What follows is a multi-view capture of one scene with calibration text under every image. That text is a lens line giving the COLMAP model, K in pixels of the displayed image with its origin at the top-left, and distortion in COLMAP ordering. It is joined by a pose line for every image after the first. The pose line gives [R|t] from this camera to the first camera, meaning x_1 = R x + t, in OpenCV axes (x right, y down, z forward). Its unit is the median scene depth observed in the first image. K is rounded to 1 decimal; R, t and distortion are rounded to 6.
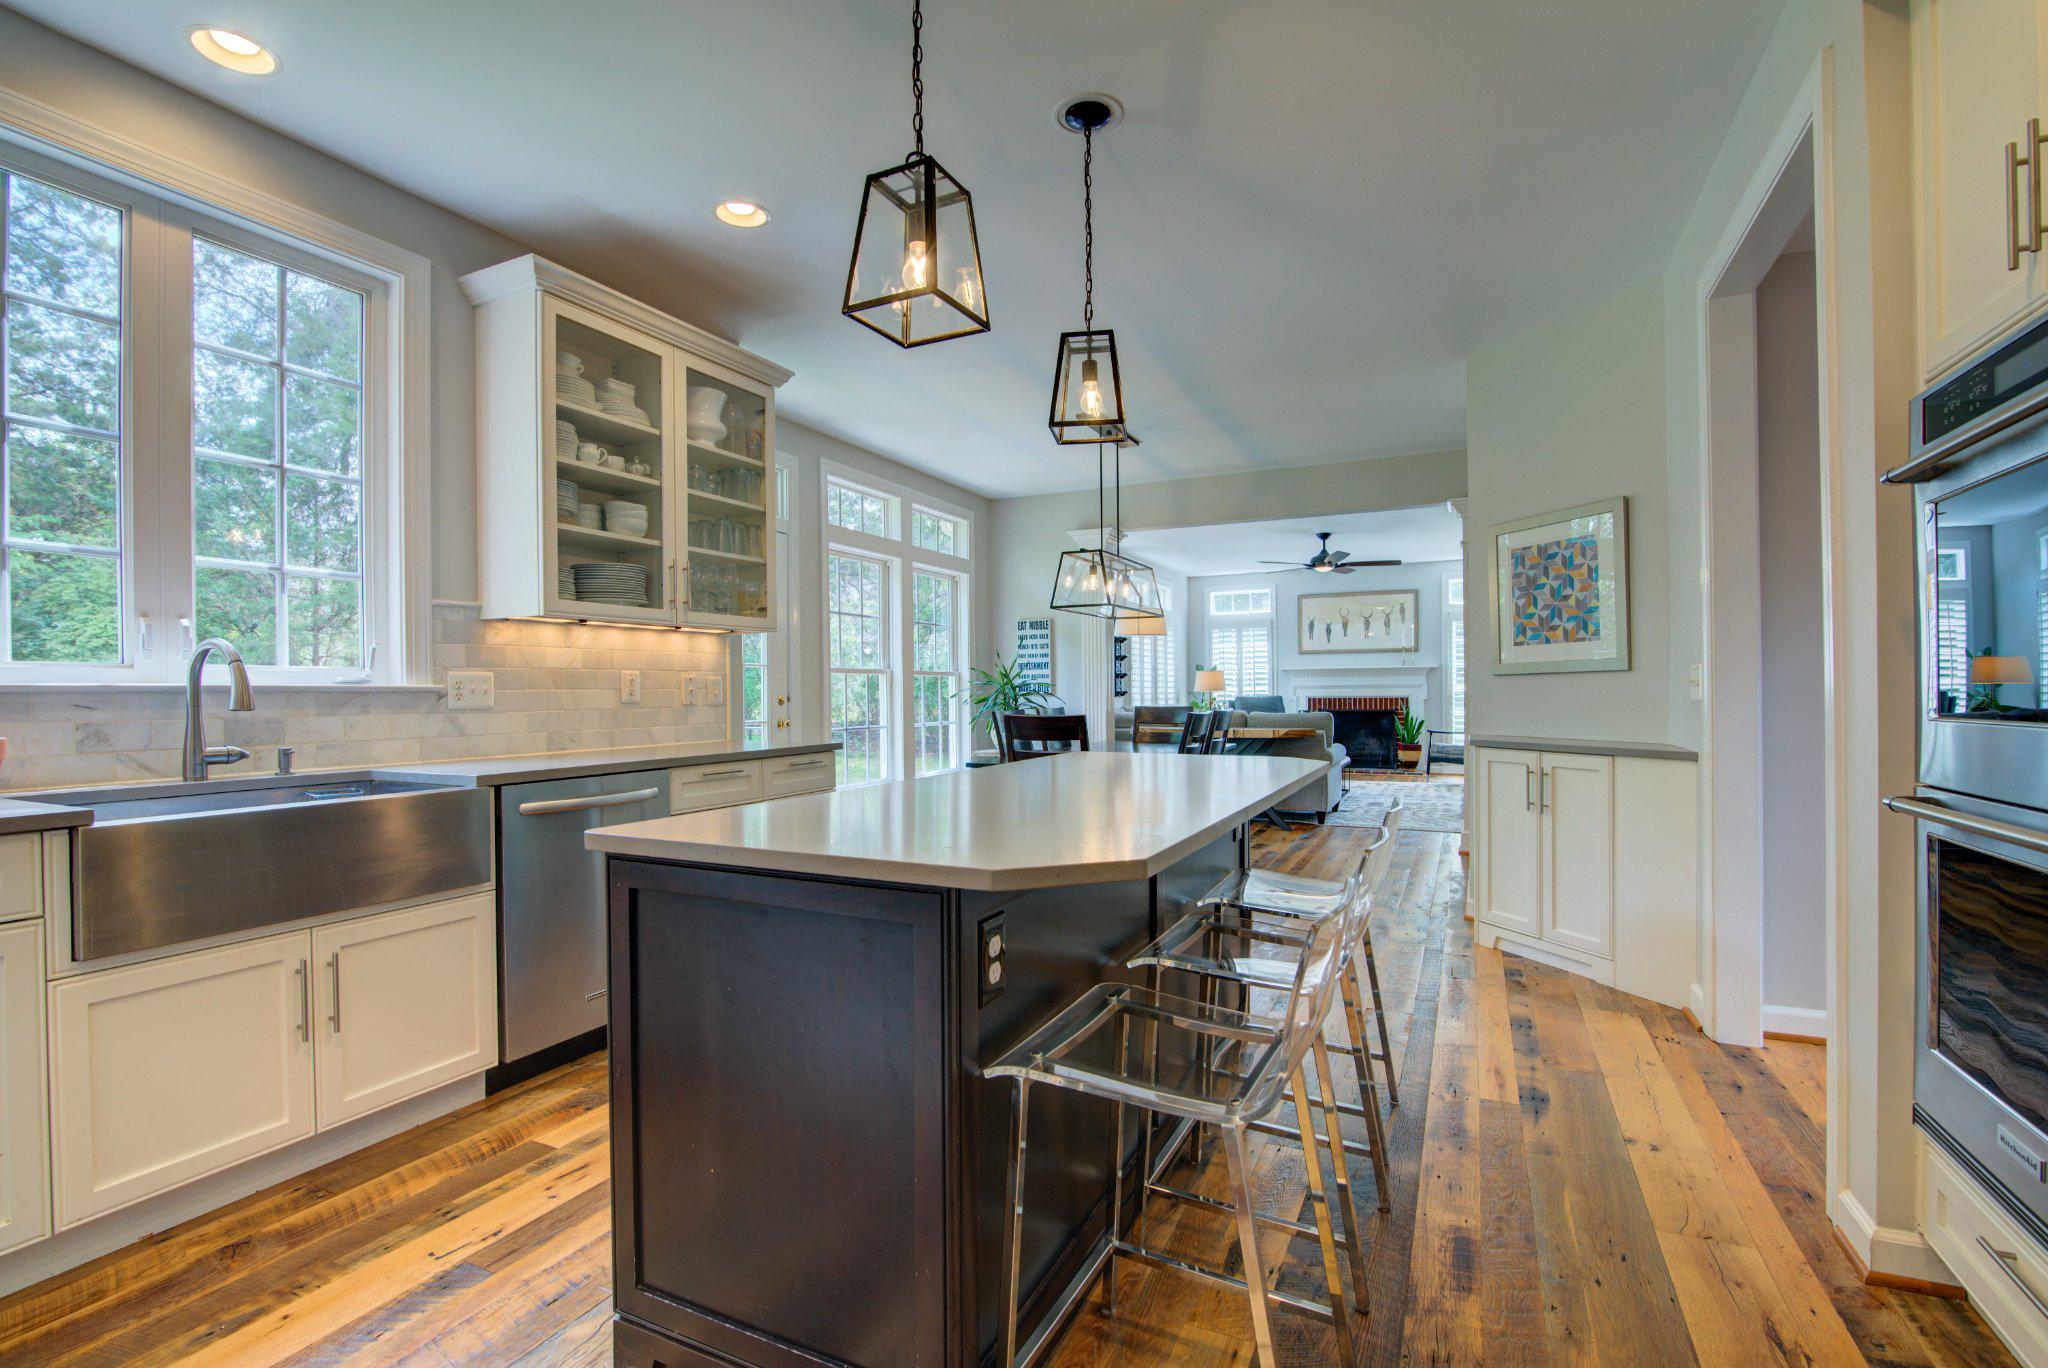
lens RADIAL K [[945.7, 0, 1012.5], [0, 945.7, 690.4], [0, 0, 1]] dist [-0.023061, 0.003001]
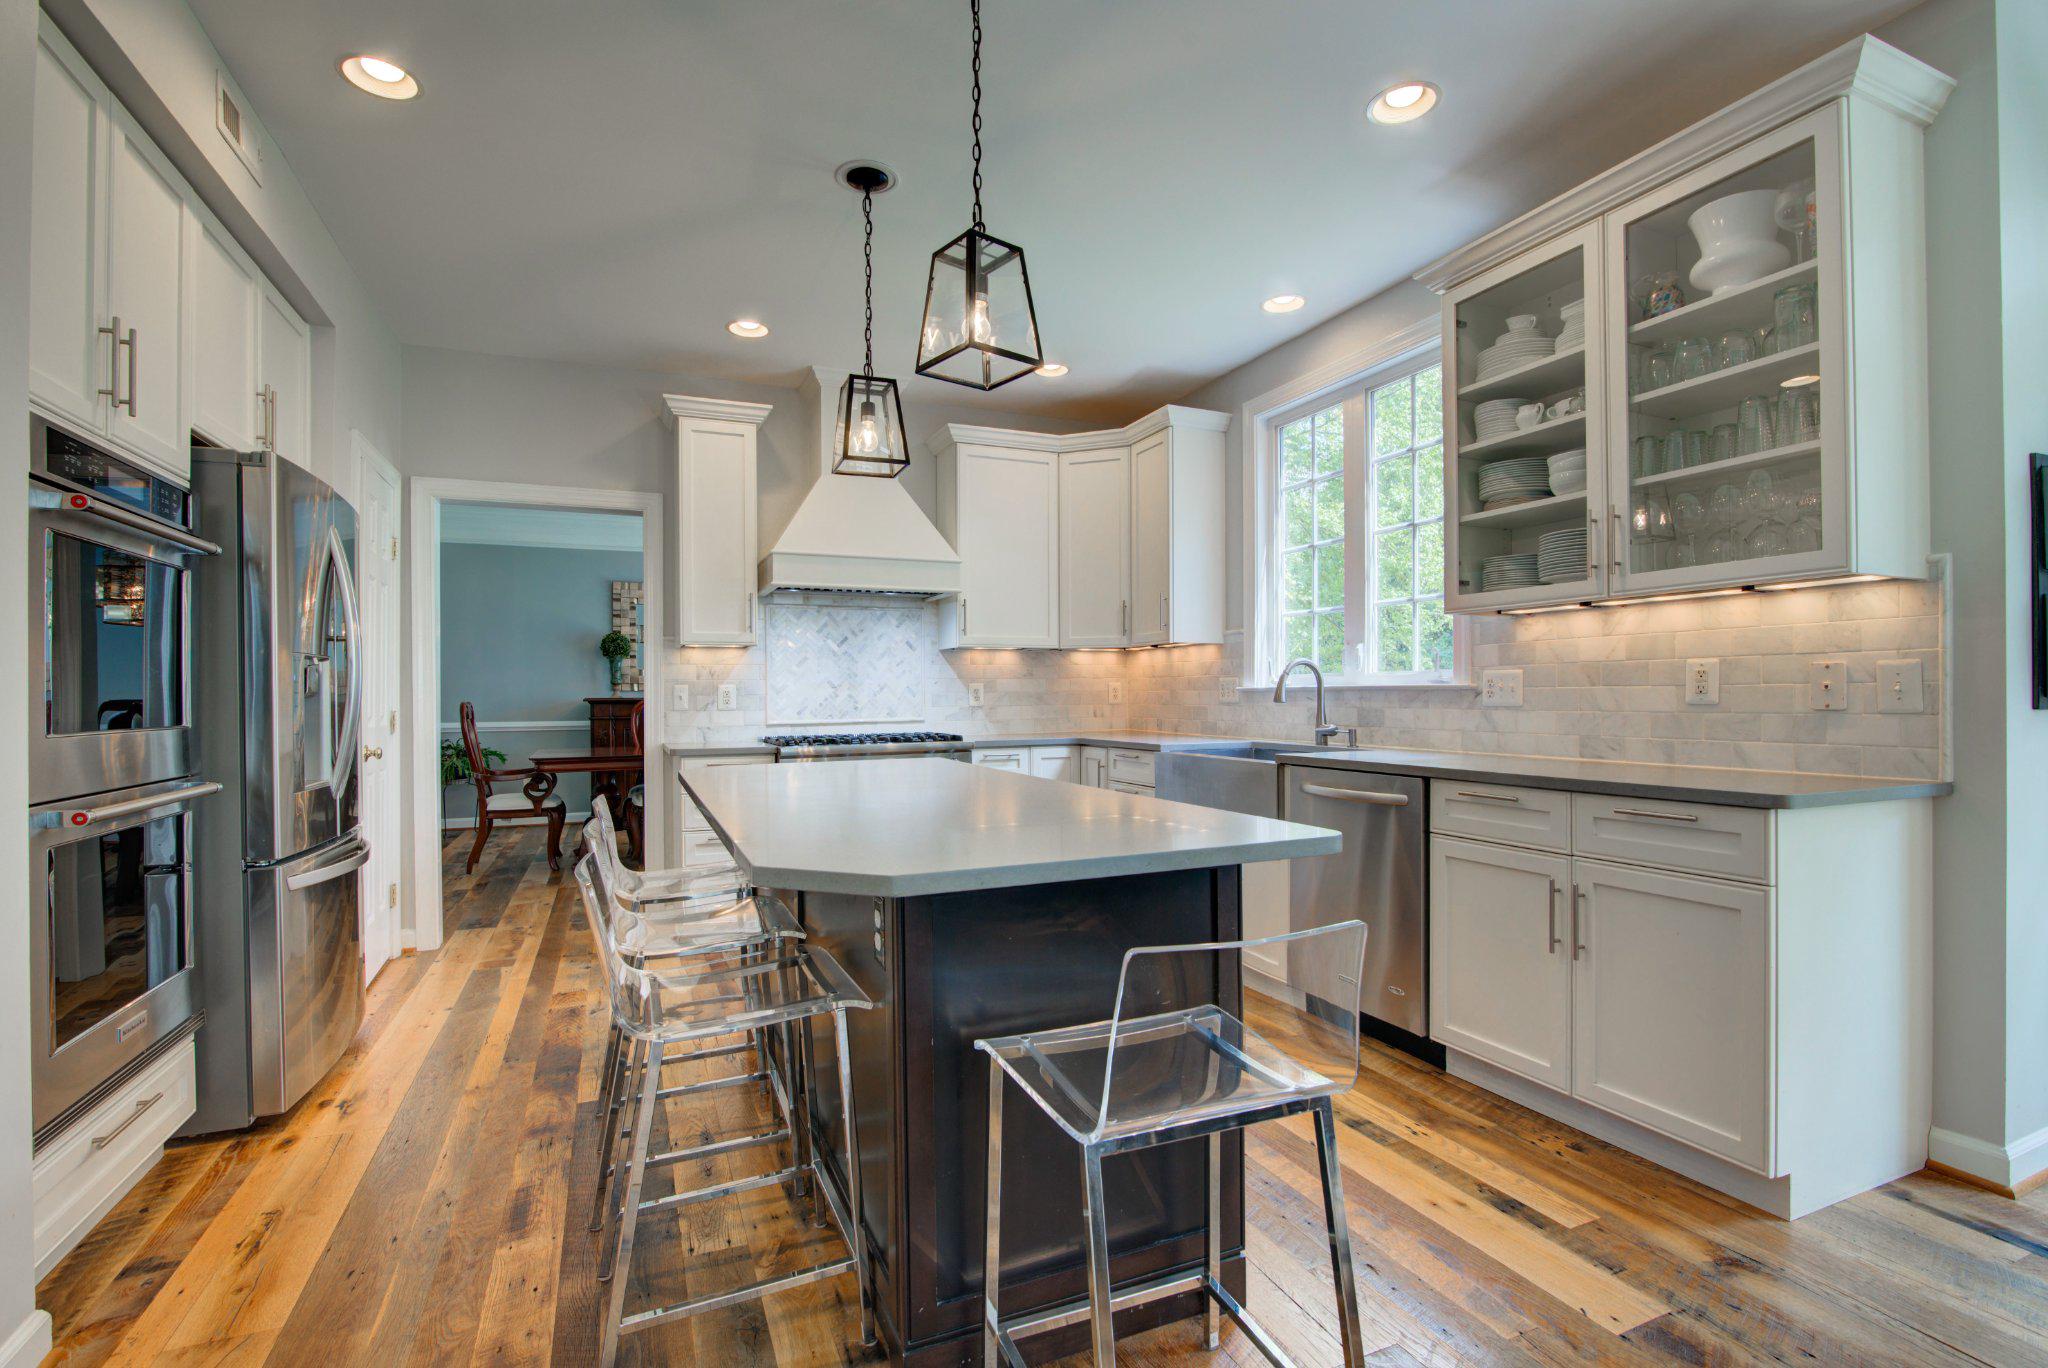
lens RADIAL K [[945.7, 0, 1028.0], [0, 945.7, 687.9], [0, 0, 1]] dist [-0.023061, 0.003001]
pose [[-0.649349, 0.005607, -0.760469, 0.402796], [0.011249, 0.999934, -0.002232, -0.002753], [0.760407, -0.010004, -0.649370, 0.946334]]
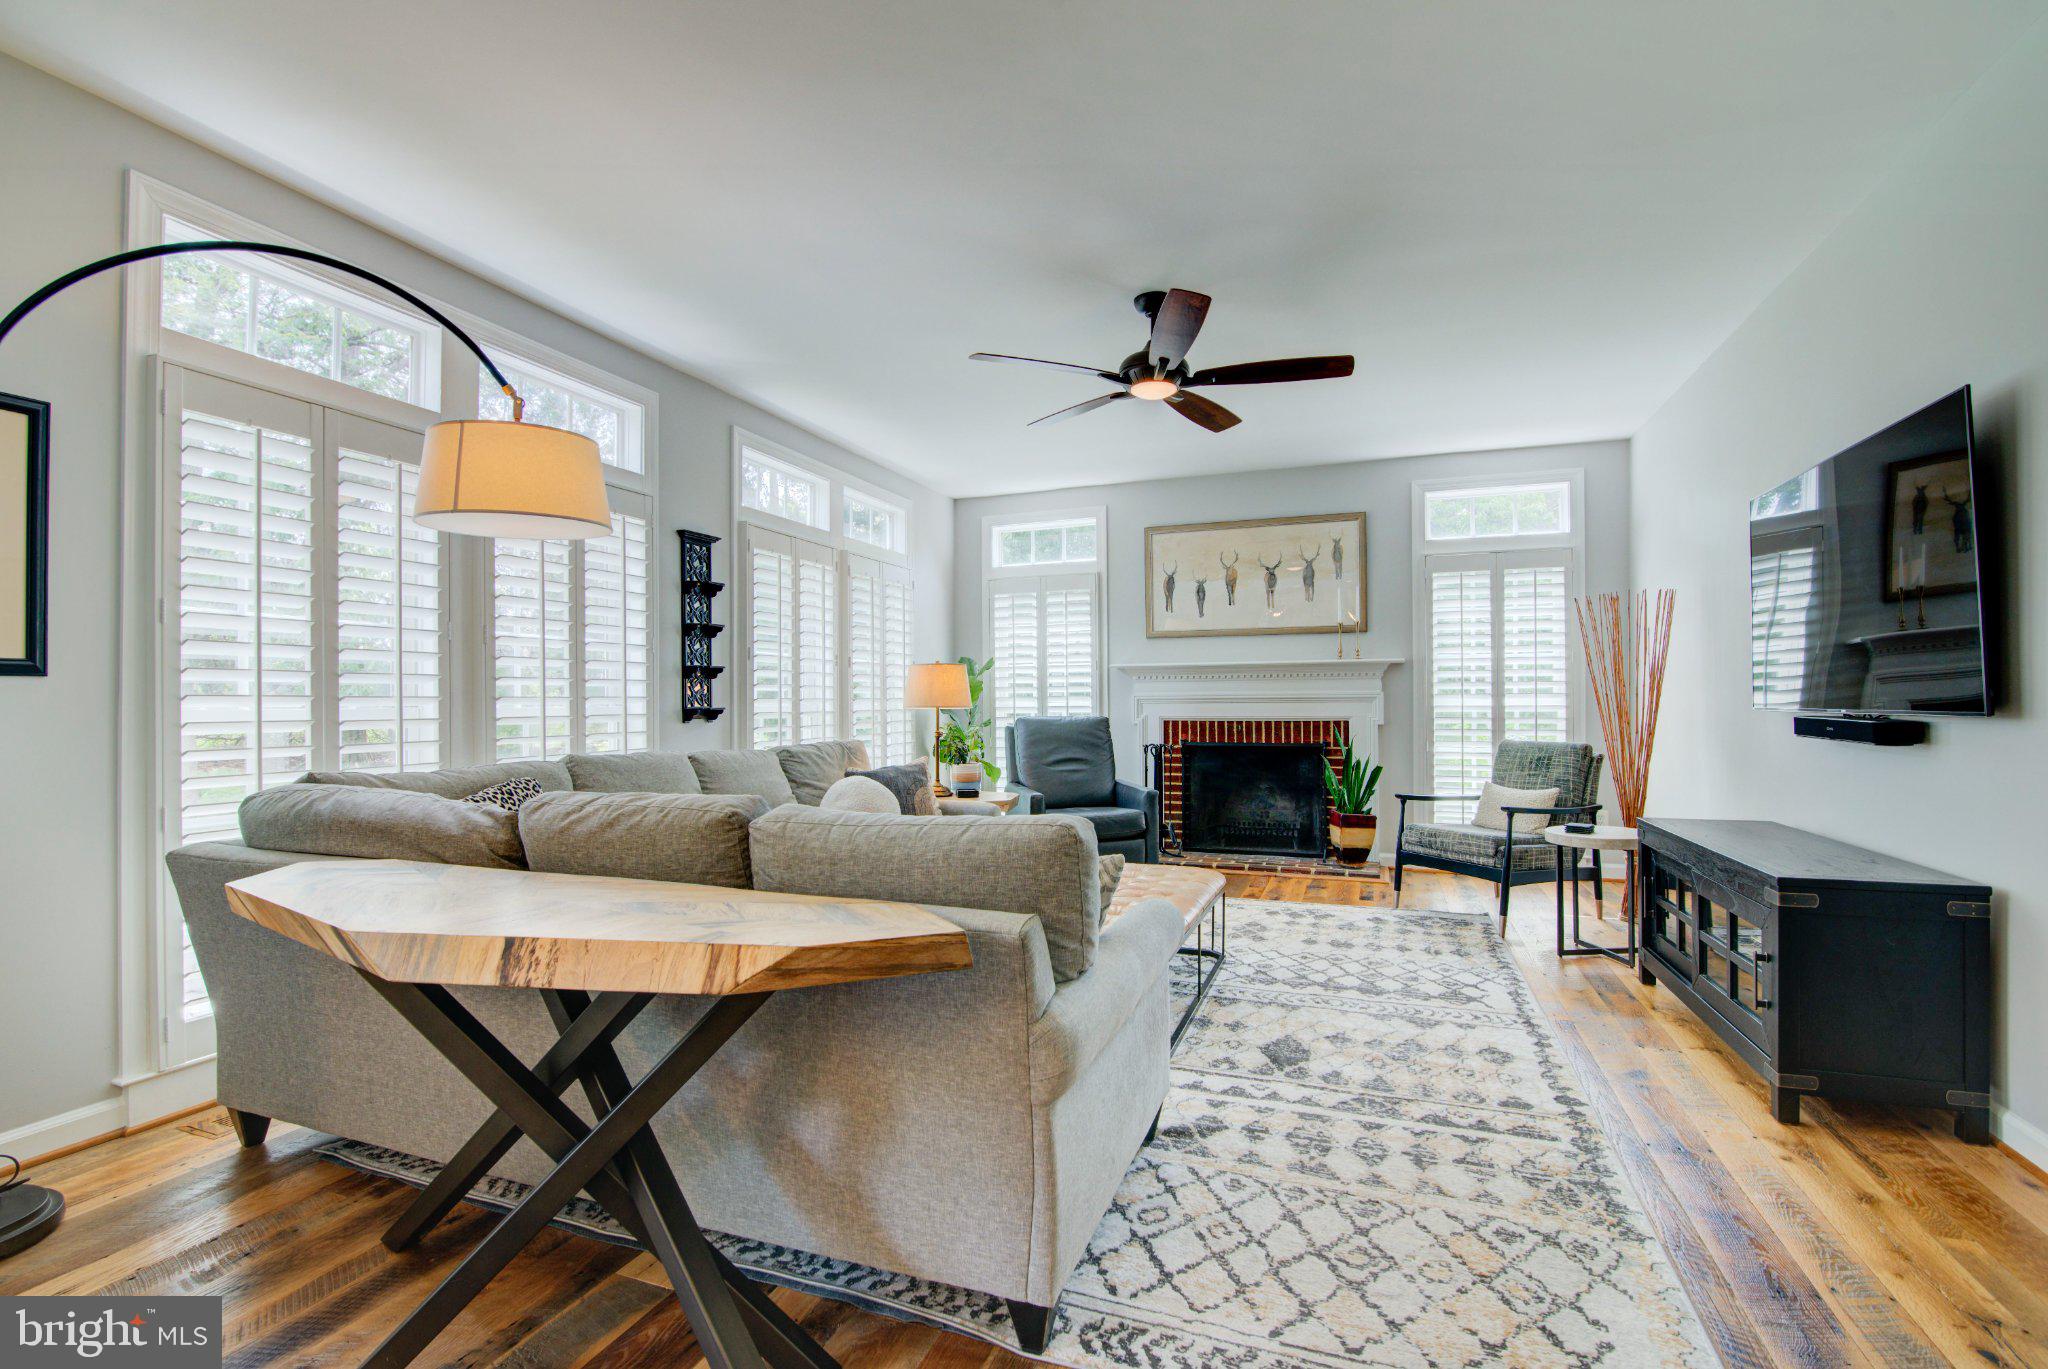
lens RADIAL K [[945.7, 0, 1014.3], [0, 945.7, 694.0], [0, 0, 1]] dist [-0.023061, 0.003001]
pose [[0.996033, 0.003834, 0.088905, 0.262603], [-0.003111, 0.999961, -0.008272, -0.003304], [-0.088934, 0.007963, 0.996006, 0.687521]]
